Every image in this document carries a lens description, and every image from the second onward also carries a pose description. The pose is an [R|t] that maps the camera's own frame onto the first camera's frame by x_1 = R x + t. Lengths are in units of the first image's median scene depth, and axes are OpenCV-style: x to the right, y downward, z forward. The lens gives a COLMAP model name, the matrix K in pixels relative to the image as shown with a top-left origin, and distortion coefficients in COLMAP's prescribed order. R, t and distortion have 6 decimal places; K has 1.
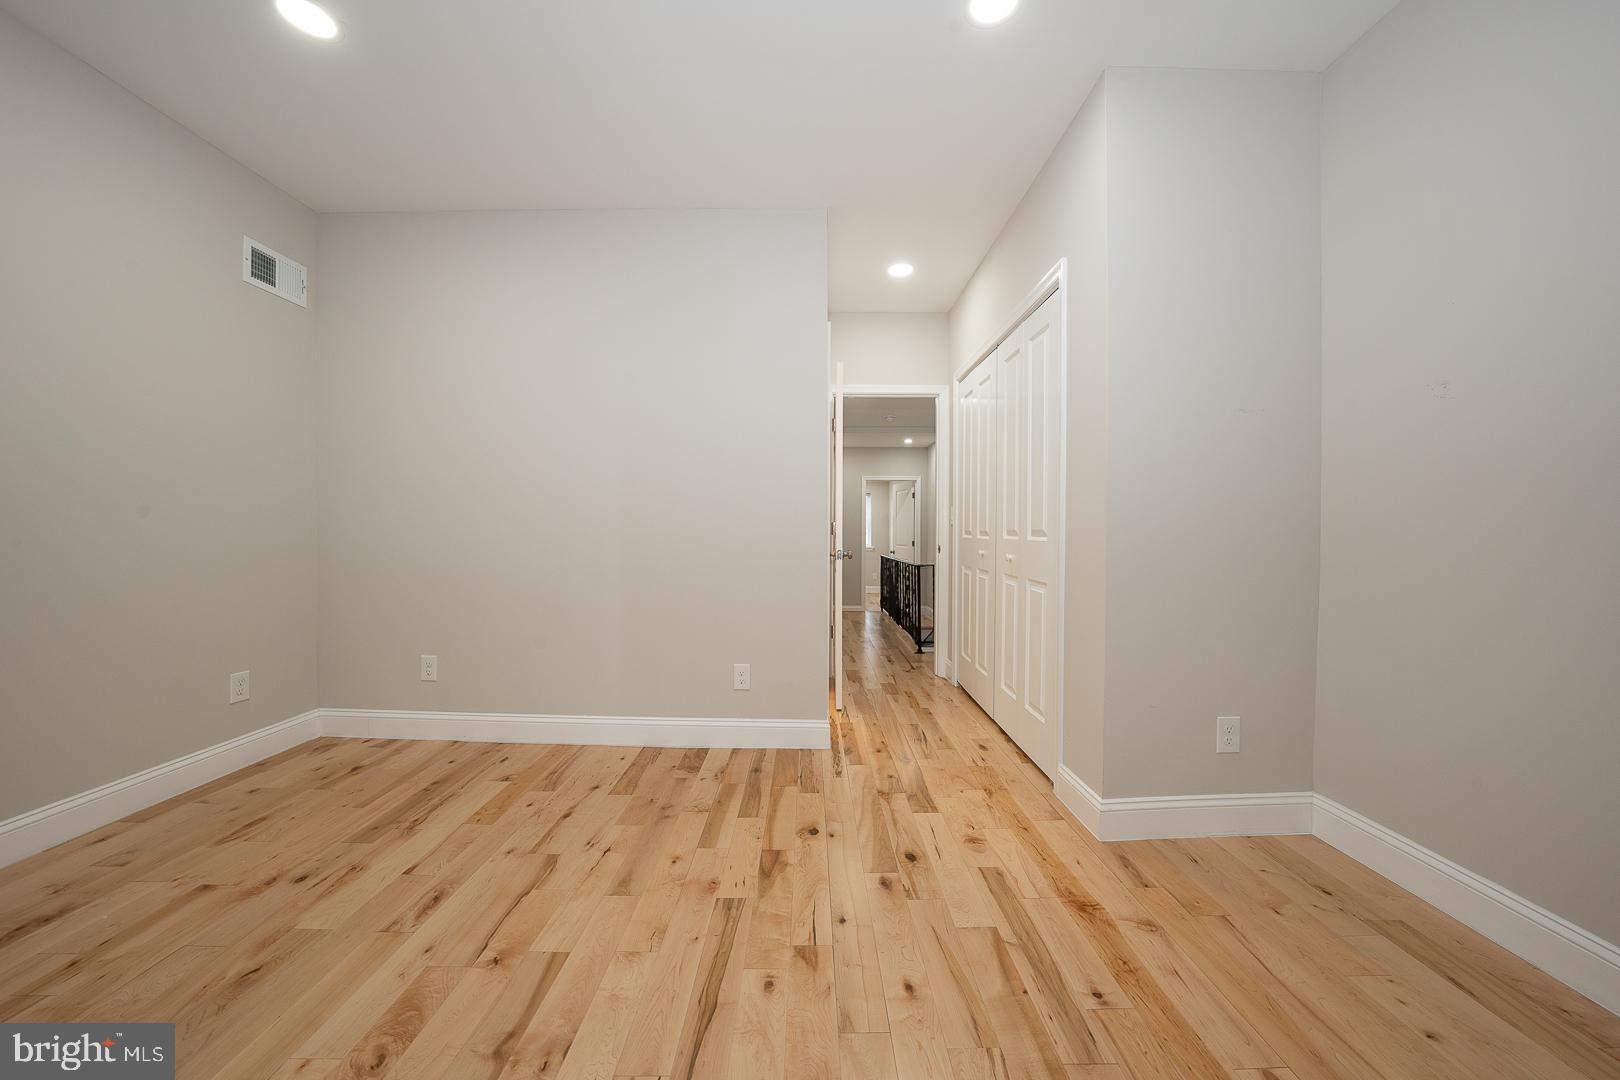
lens RADIAL K [[559.3, 0, 813.6], [0, 559.3, 533.2], [0, 0, 1]] dist [-0.022864, 0.003775]
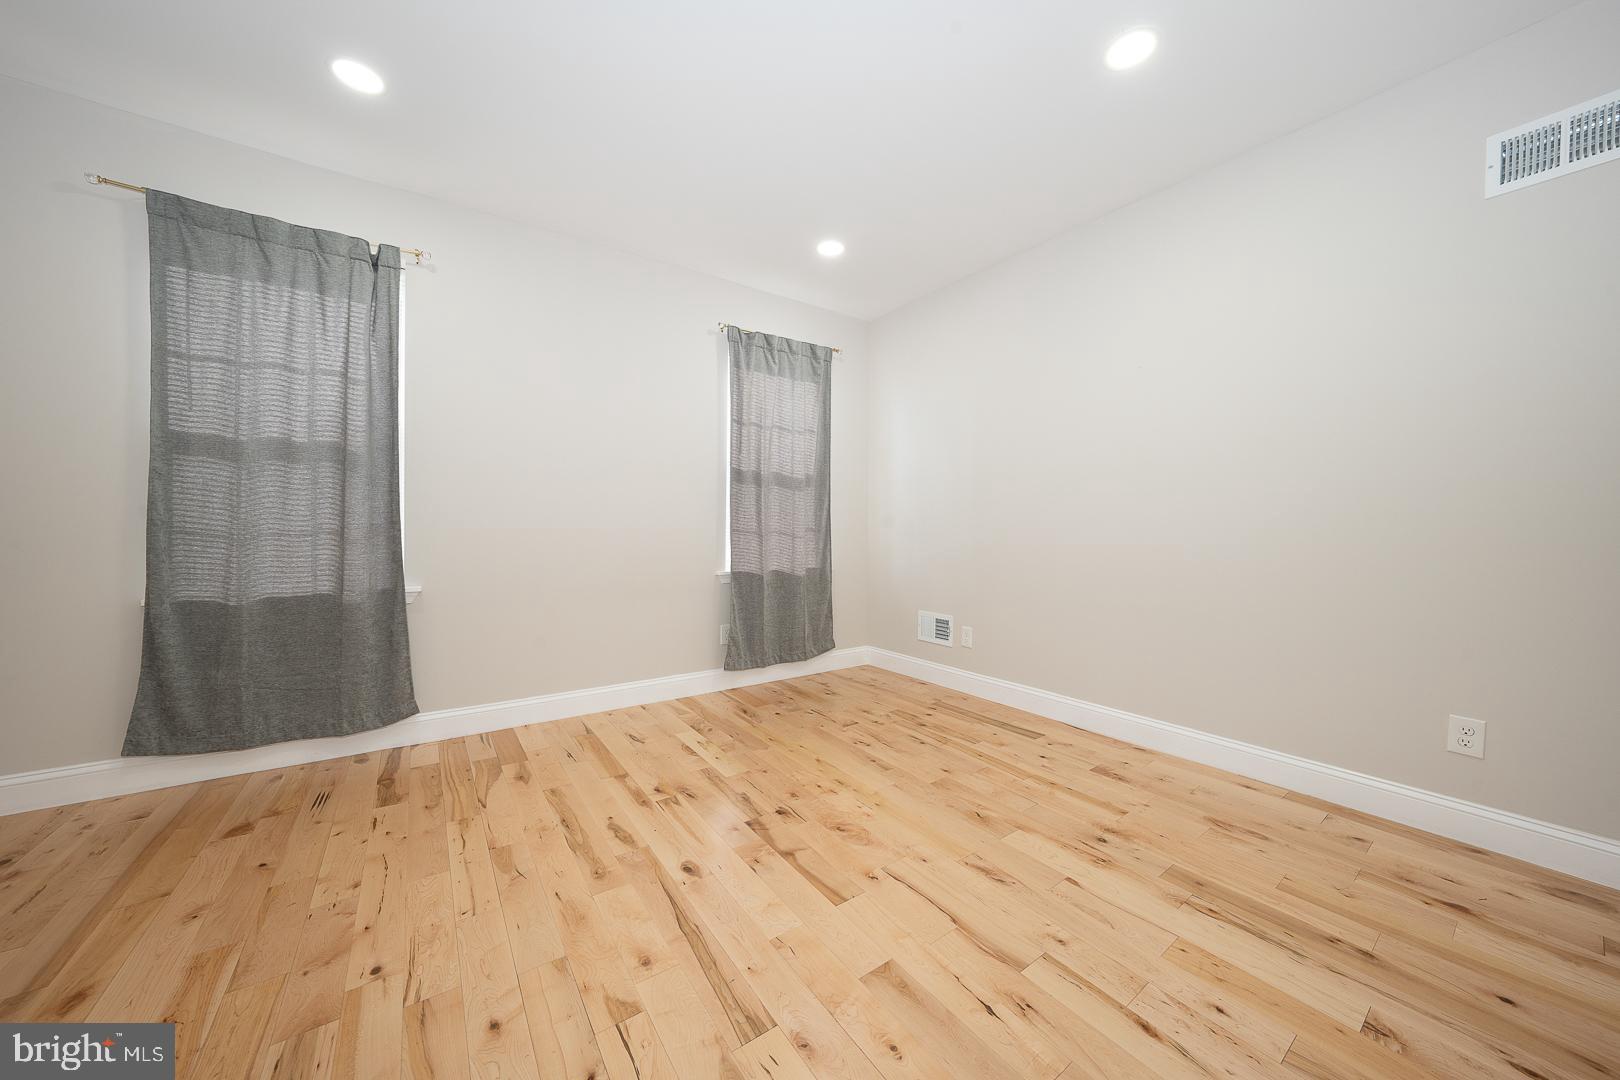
lens RADIAL K [[559.3, 0, 809.2], [0, 559.3, 530.2], [0, 0, 1]] dist [-0.022864, 0.003775]
pose [[-0.819988, -0.003392, -0.572371, 0.167072], [-0.010353, 0.999907, 0.008906, -0.005034], [0.572288, 0.013228, -0.819946, 1.275308]]
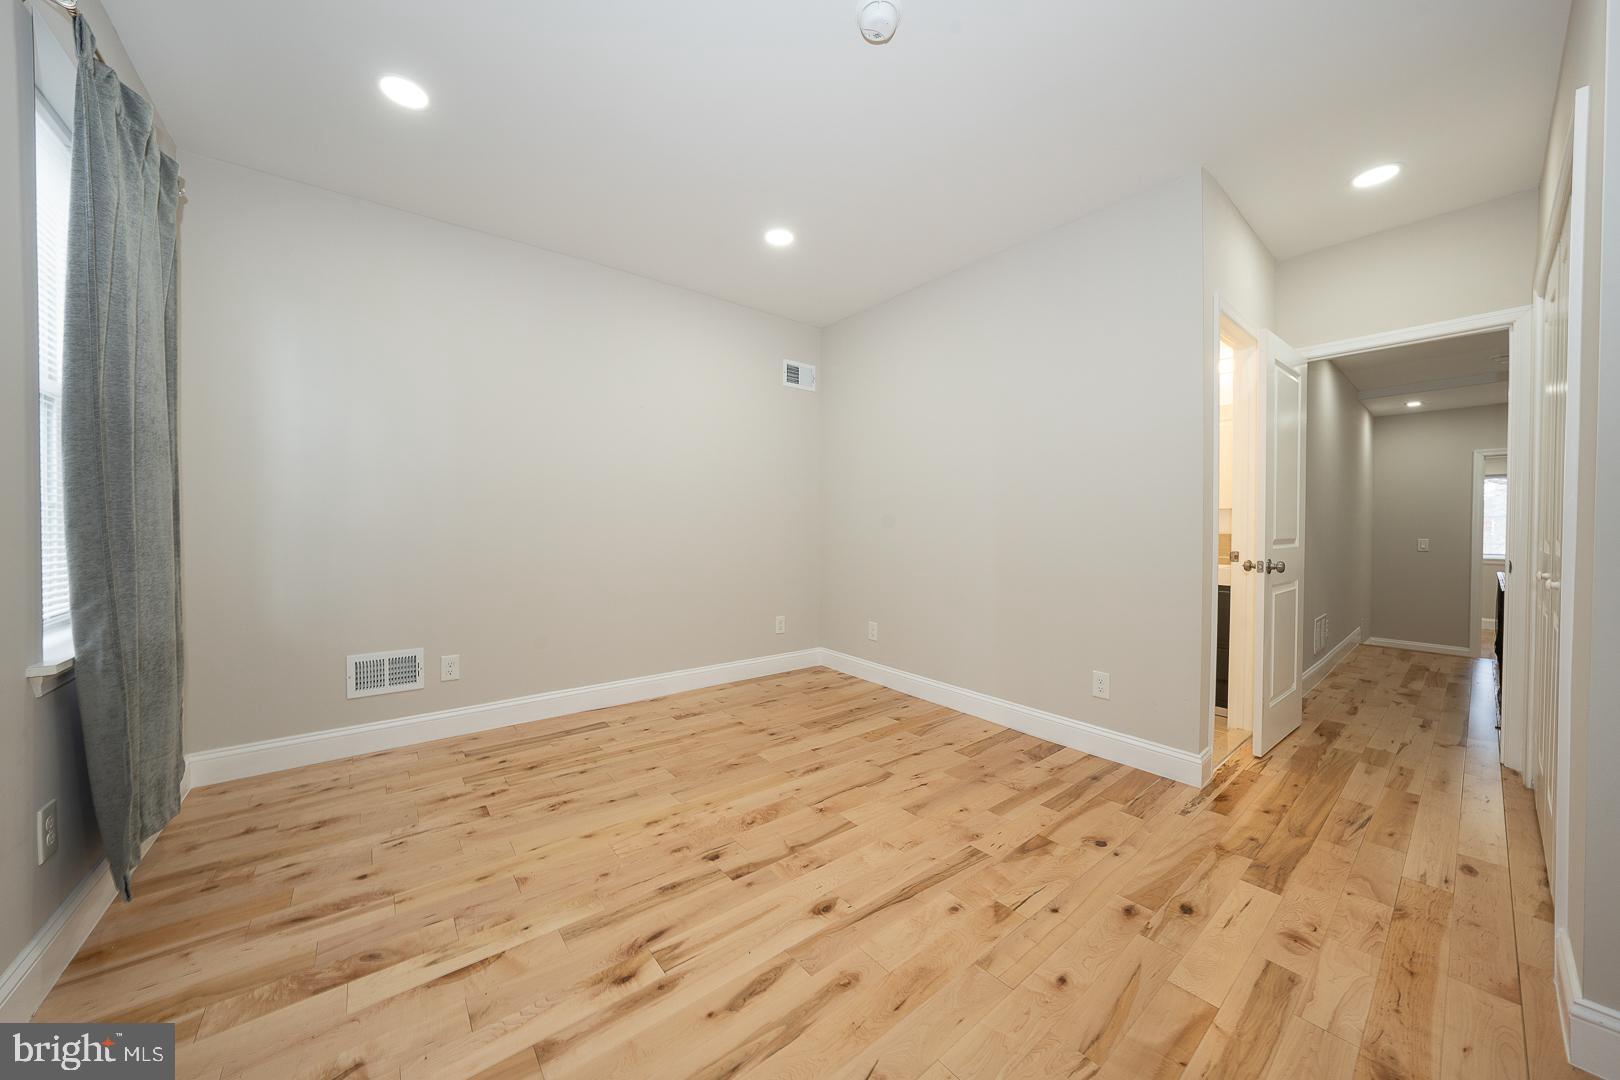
lens RADIAL K [[559.3, 0, 811.9], [0, 559.3, 533.3], [0, 0, 1]] dist [-0.022864, 0.003775]
pose [[0.625449, 0.007697, -0.780227, 0.428244], [-0.006360, 0.999968, 0.004766, -0.015362], [0.780239, 0.001982, 0.625479, -0.014609]]
